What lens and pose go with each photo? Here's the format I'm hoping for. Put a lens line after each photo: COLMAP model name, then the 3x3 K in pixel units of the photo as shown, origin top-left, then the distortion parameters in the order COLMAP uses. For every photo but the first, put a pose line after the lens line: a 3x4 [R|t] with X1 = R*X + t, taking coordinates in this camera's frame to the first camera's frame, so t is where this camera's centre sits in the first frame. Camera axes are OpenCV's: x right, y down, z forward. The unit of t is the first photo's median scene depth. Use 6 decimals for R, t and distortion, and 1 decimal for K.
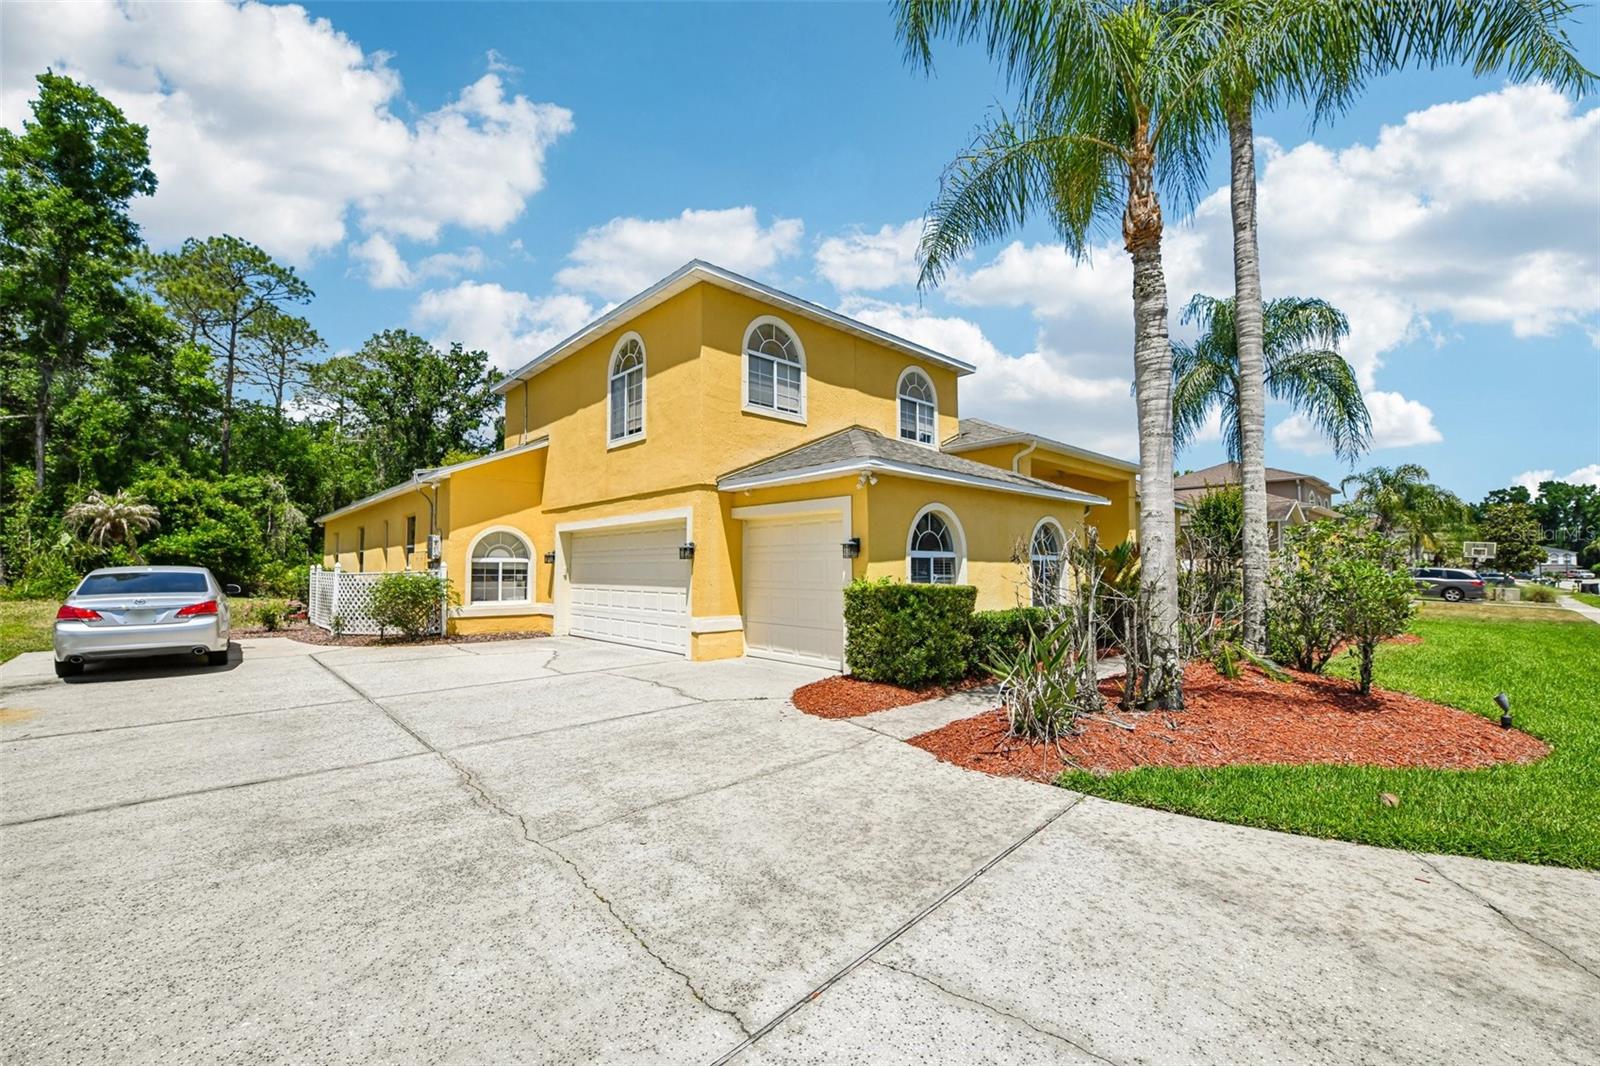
lens RADIAL K [[675.2, 0, 801.5], [0, 675.2, 543.0], [0, 0, 1]] dist [-0.024337, -0.000193]
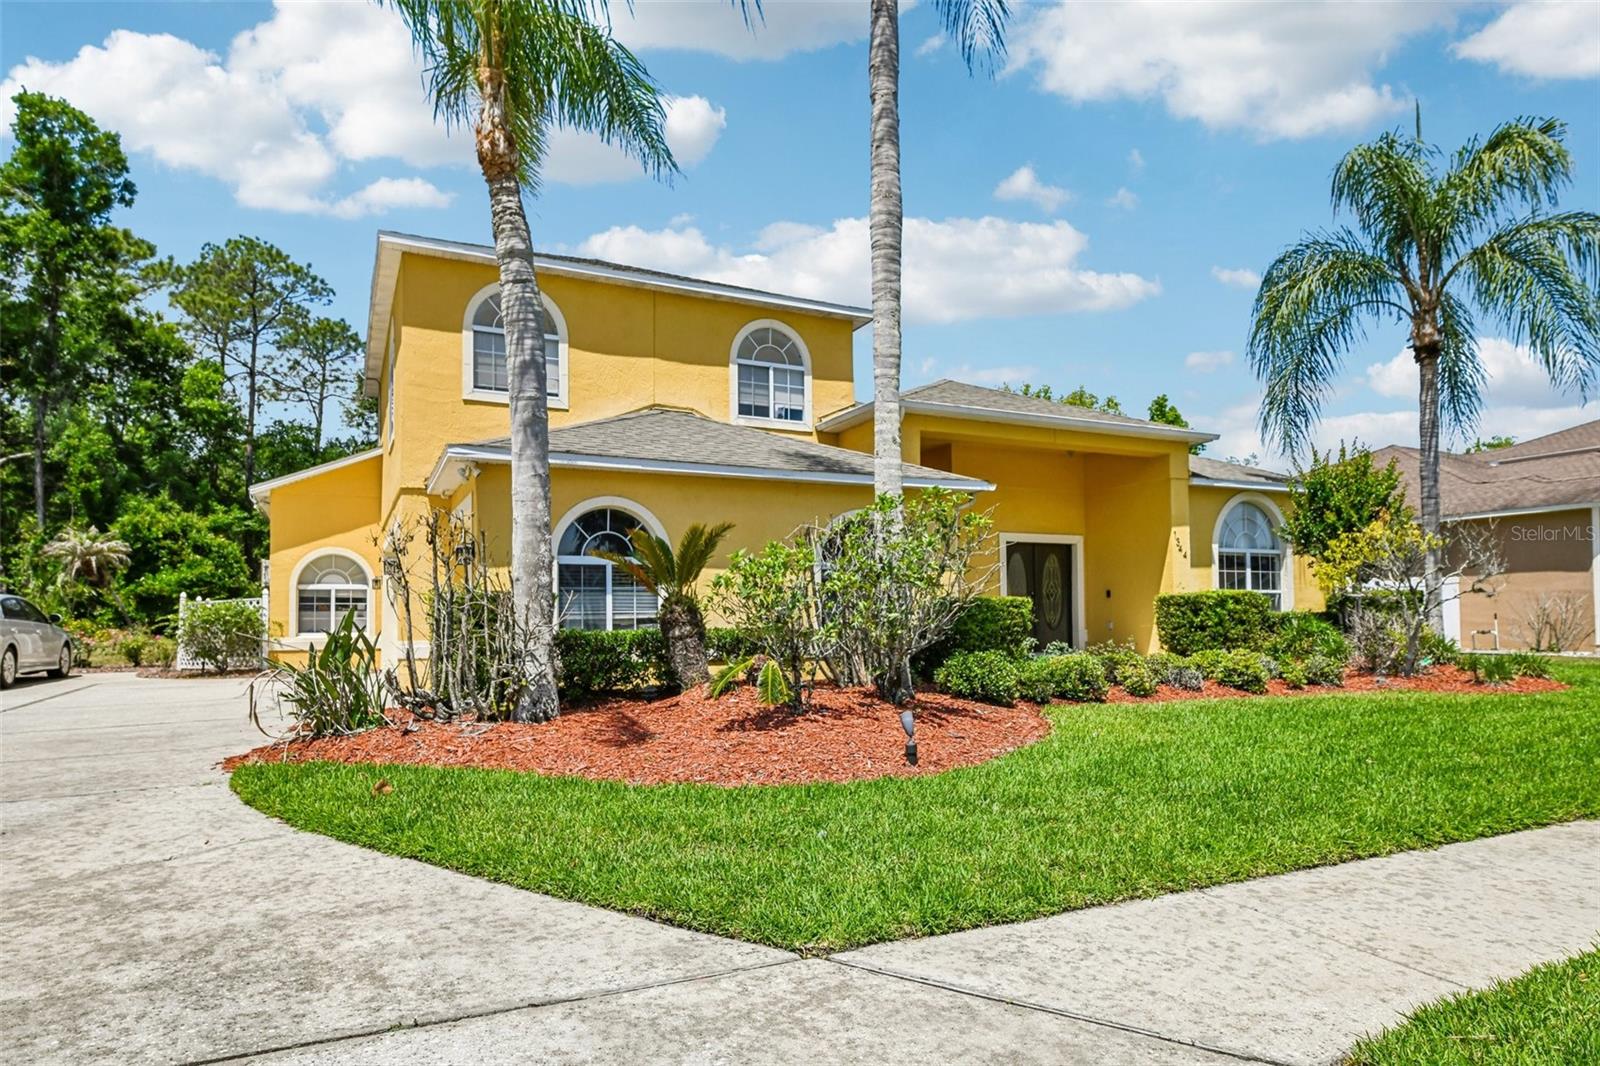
lens RADIAL K [[972.6, 0, 788.7], [0, 972.6, 577.3], [0, 0, 1]] dist [-0.001440, 0.000355]
pose [[0.950466, -0.020322, -0.310162, 0.320701], [0.018819, 0.999792, -0.007836, 0.021365], [0.310257, 0.001611, 0.950651, -0.015270]]
